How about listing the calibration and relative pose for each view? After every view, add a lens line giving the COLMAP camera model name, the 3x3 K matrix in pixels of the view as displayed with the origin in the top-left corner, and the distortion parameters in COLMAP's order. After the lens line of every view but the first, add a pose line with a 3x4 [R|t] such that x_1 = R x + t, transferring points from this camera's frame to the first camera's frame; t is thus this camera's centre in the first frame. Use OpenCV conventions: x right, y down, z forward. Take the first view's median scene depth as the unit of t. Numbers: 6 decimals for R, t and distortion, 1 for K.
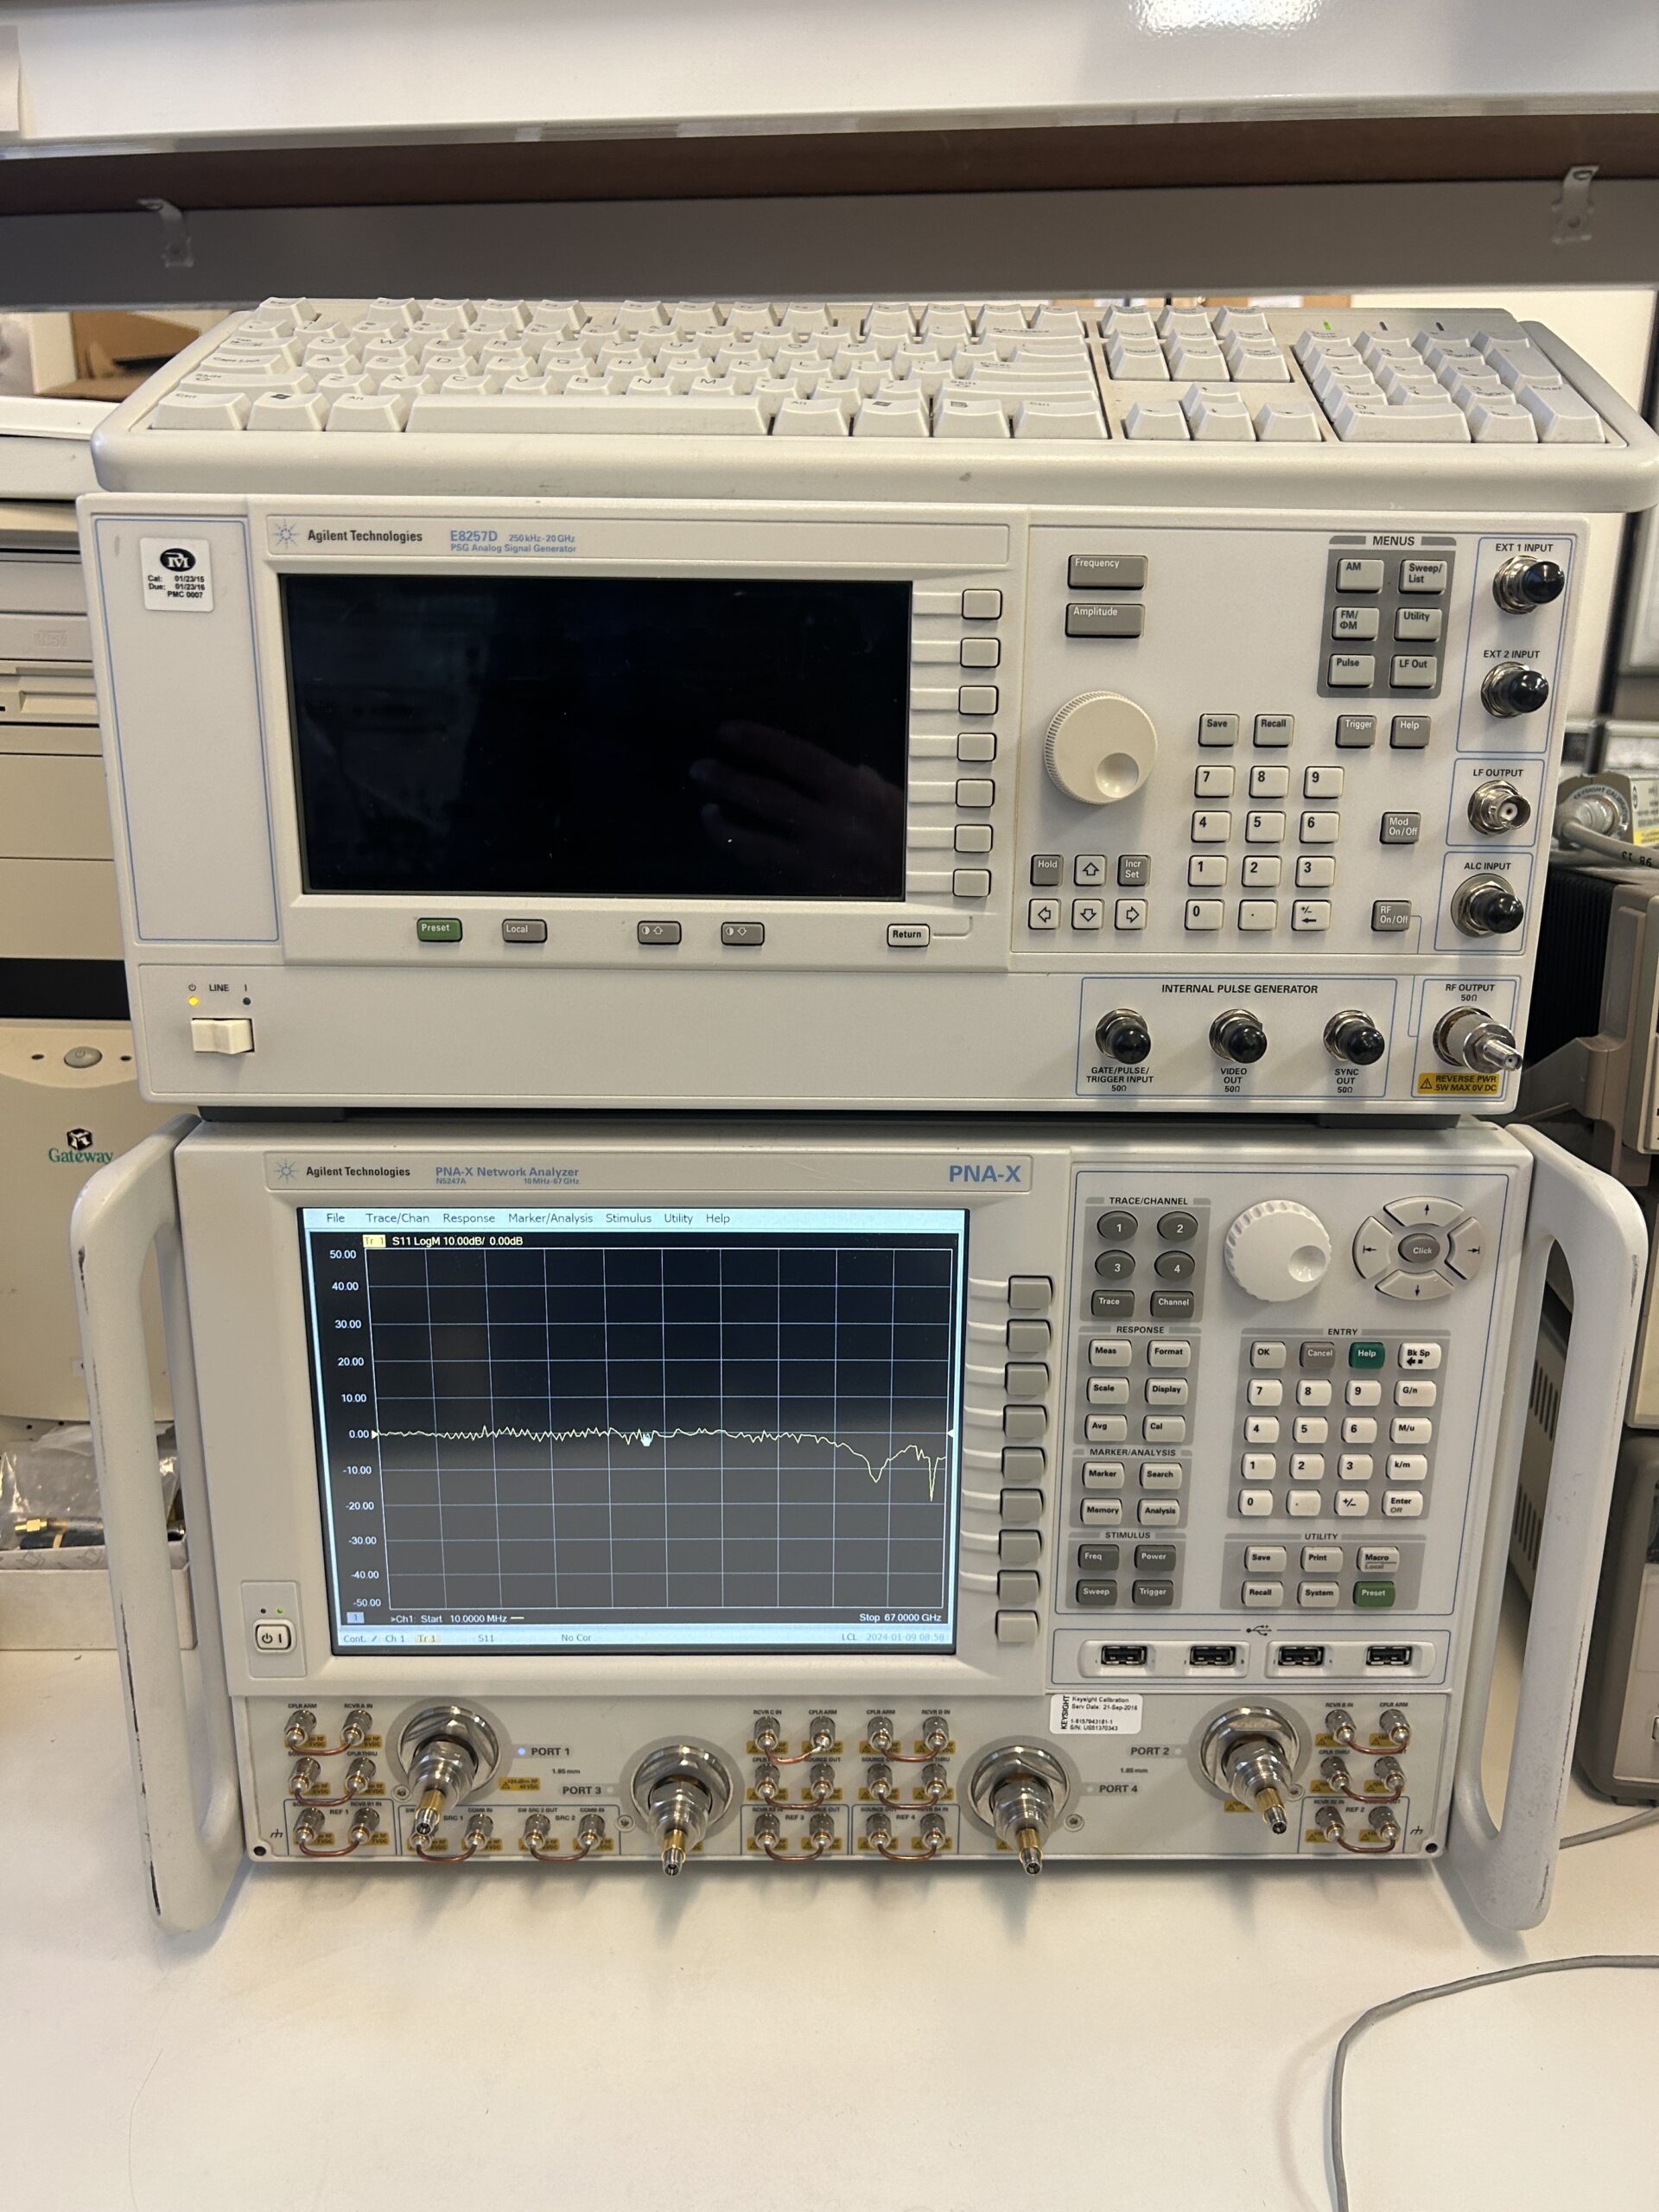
lens RADIAL K [[1685.1, 0, 836.5], [0, 1685.1, 1101.1], [0, 0, 1]] dist [0.048638, -0.063315]
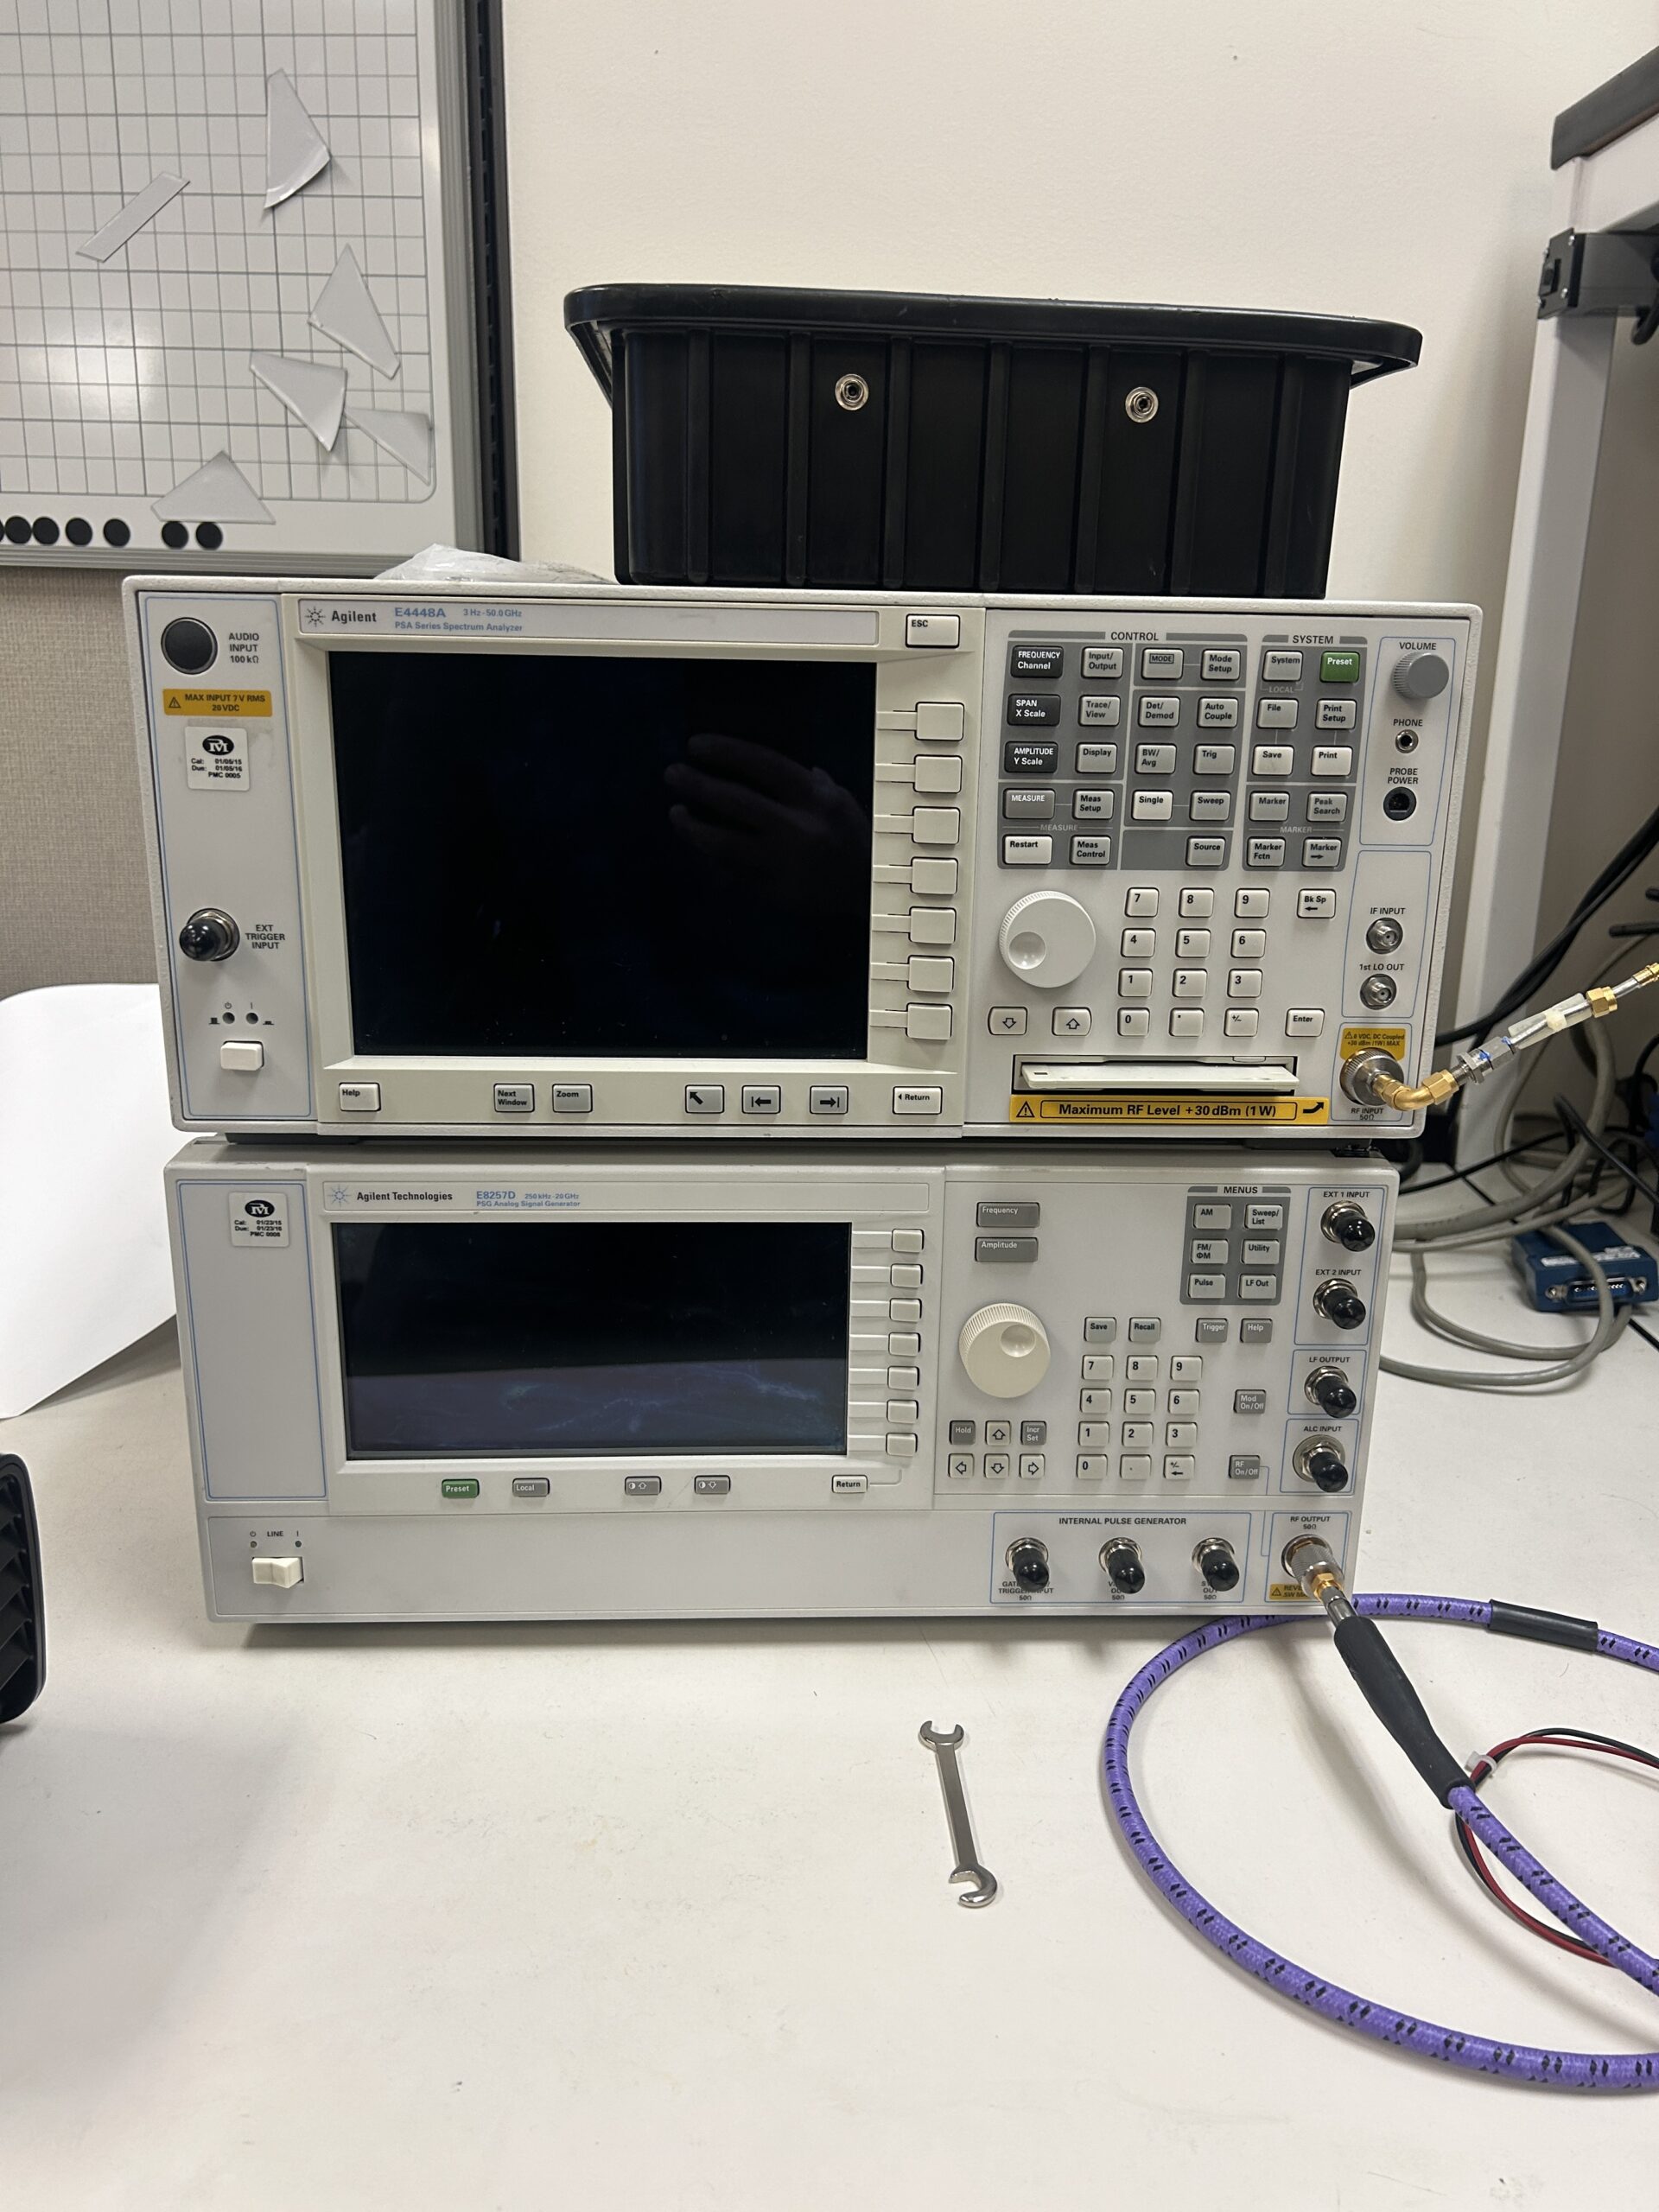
lens RADIAL K [[1685.1, 0, 817.6], [0, 1685.1, 1119.1], [0, 0, 1]] dist [0.048638, -0.063315]
pose [[0.999700, -0.004795, 0.024019, -0.008202], [0.004817, 0.999988, -0.000886, -0.368065], [-0.024014, 0.001002, 0.999711, -0.216193]]
